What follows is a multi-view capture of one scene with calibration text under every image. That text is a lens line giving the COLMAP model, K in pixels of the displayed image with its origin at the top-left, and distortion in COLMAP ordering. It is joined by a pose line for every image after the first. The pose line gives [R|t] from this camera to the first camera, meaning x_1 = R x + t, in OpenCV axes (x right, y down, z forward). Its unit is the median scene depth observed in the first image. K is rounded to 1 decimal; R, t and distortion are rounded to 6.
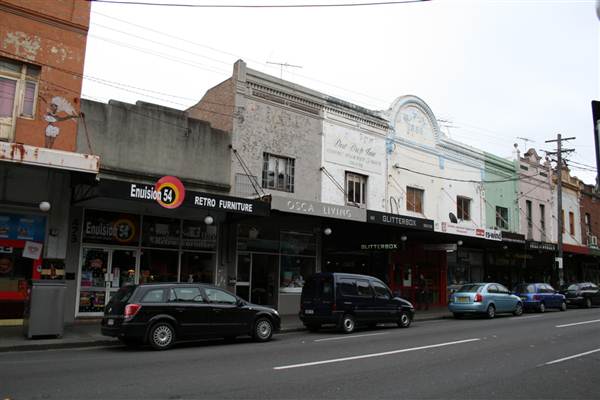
lens RADIAL K [[502.3, 0, 300.0], [0, 502.3, 200.0], [0, 0, 1]] dist [-0.160550, 0.150305]
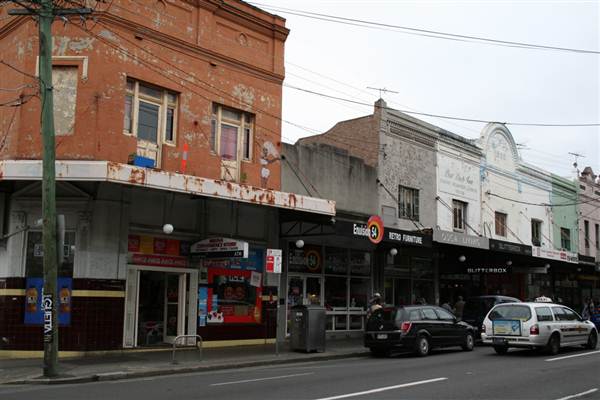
lens RADIAL K [[652.9, 0, 306.8], [0, 652.9, 196.6], [0, 0, 1]] dist [-0.089455, 0.110262]
pose [[0.991924, 0.016817, 0.125715, -0.361796], [-0.016560, 0.999858, -0.003088, -0.050211], [-0.125749, 0.000981, 0.992062, -0.306630]]
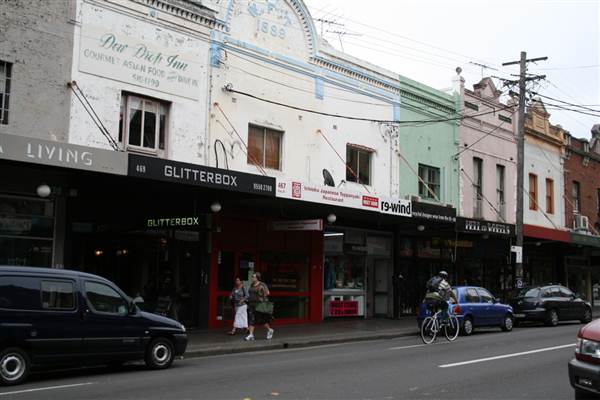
lens RADIAL K [[704.1, 0, 300.0], [0, 704.1, 200.0], [0, 0, 1]] dist [-0.078357, 0.131133]
pose [[0.992850, 0.004955, 0.119268, 0.182543], [-0.010059, 0.999057, 0.042230, 0.028711], [-0.118947, -0.043127, 0.991964, 0.162347]]
